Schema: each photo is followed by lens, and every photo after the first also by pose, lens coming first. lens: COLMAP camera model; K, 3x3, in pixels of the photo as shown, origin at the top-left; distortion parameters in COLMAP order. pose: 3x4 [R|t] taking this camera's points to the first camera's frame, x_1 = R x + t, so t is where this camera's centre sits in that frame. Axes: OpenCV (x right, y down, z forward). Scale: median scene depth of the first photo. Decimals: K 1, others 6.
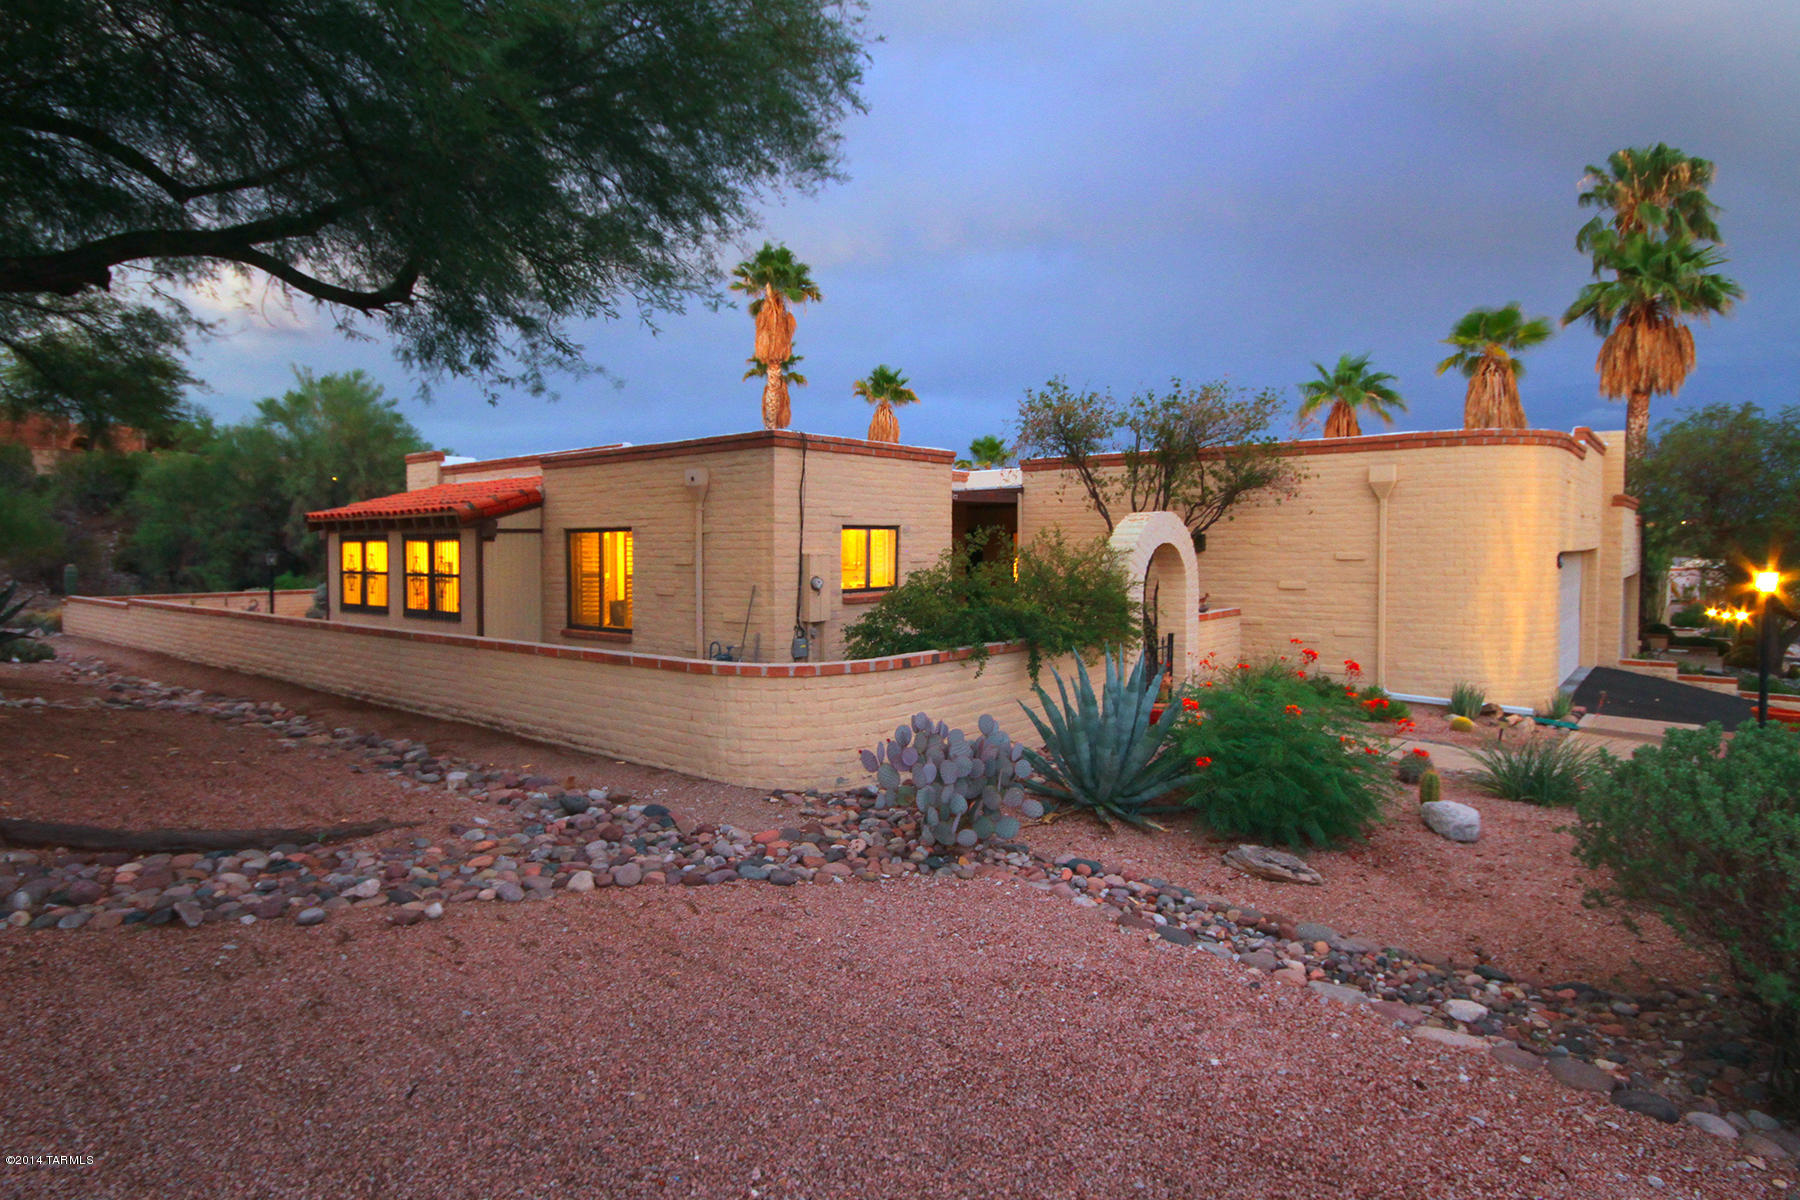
lens RADIAL K [[969.1, 0, 896.8], [0, 969.1, 562.6], [0, 0, 1]] dist [0.002481, 0.000328]
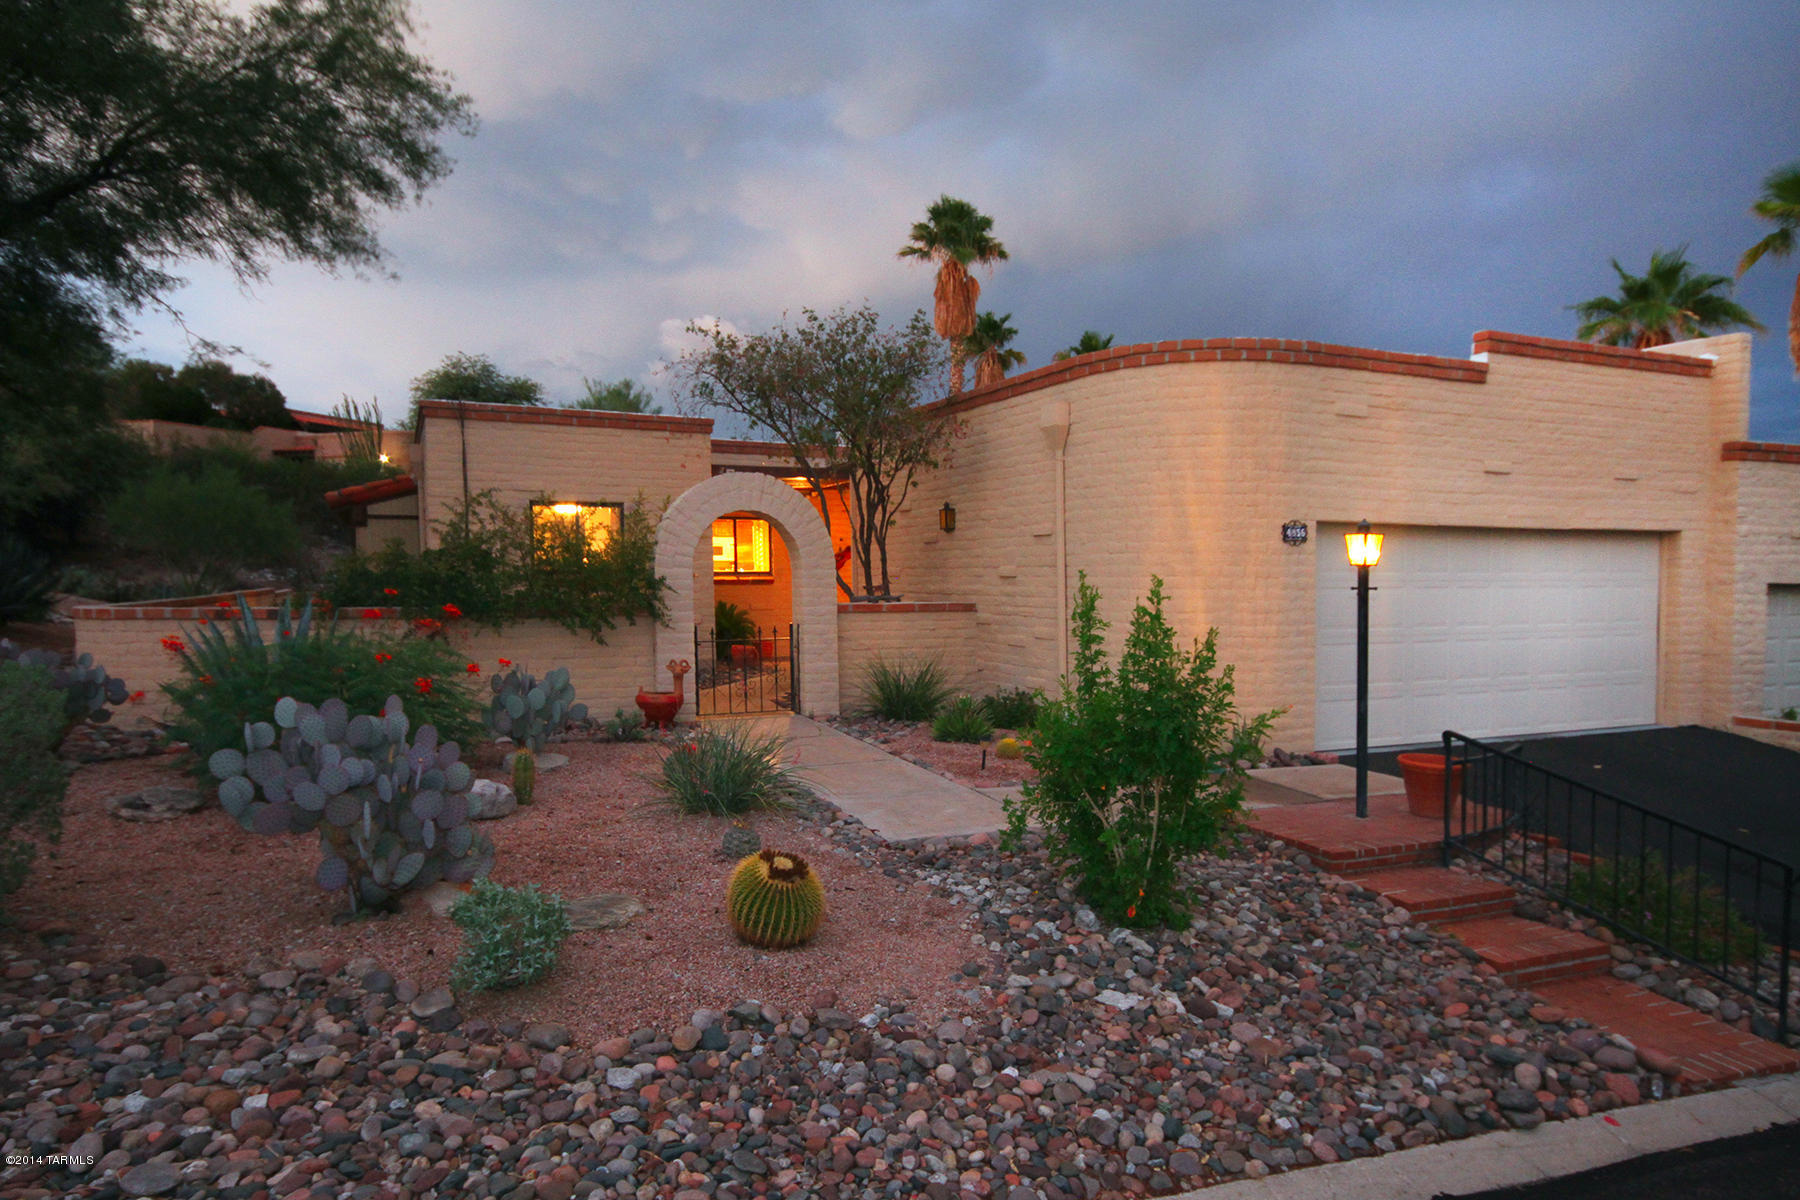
lens RADIAL K [[1188.6, 0, 900.0], [0, 1188.6, 600.0], [0, 0, 1]] dist [0.004011, 0.001455]
pose [[0.888022, 0.020903, -0.459325, 0.686407], [-0.020651, 0.999771, 0.005575, 0.037915], [0.459336, 0.004535, 0.888251, 0.125343]]
